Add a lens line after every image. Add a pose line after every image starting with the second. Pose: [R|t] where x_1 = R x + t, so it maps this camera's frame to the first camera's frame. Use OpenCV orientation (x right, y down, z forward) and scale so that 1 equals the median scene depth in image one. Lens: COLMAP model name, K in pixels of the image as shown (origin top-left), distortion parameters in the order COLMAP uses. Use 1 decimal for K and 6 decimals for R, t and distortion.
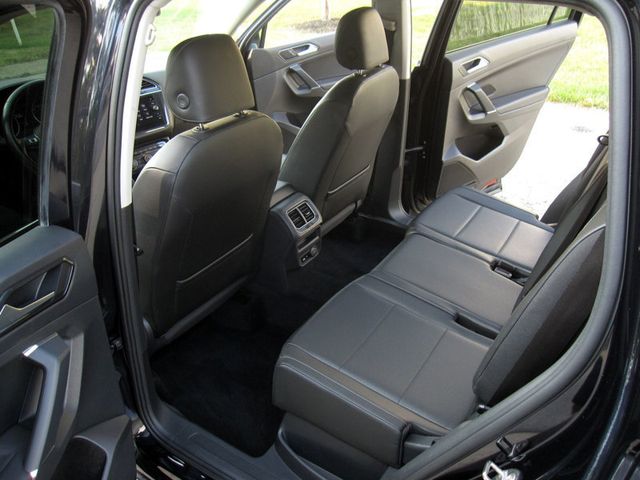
lens RADIAL K [[525.4, 0, 320.0], [0, 525.4, 240.0], [0, 0, 1]] dist [-0.064675, 0.018231]
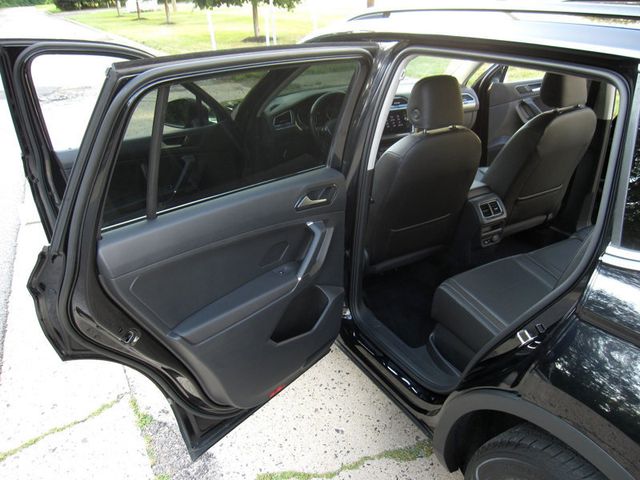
lens RADIAL K [[525.4, 0, 320.0], [0, 525.4, 240.0], [0, 0, 1]] dist [-0.064675, 0.018231]
pose [[0.880908, 0.203258, -0.427419, 0.191094], [-0.219072, 0.975629, 0.012452, 0.124648], [0.419533, 0.082666, 0.903968, -0.438918]]
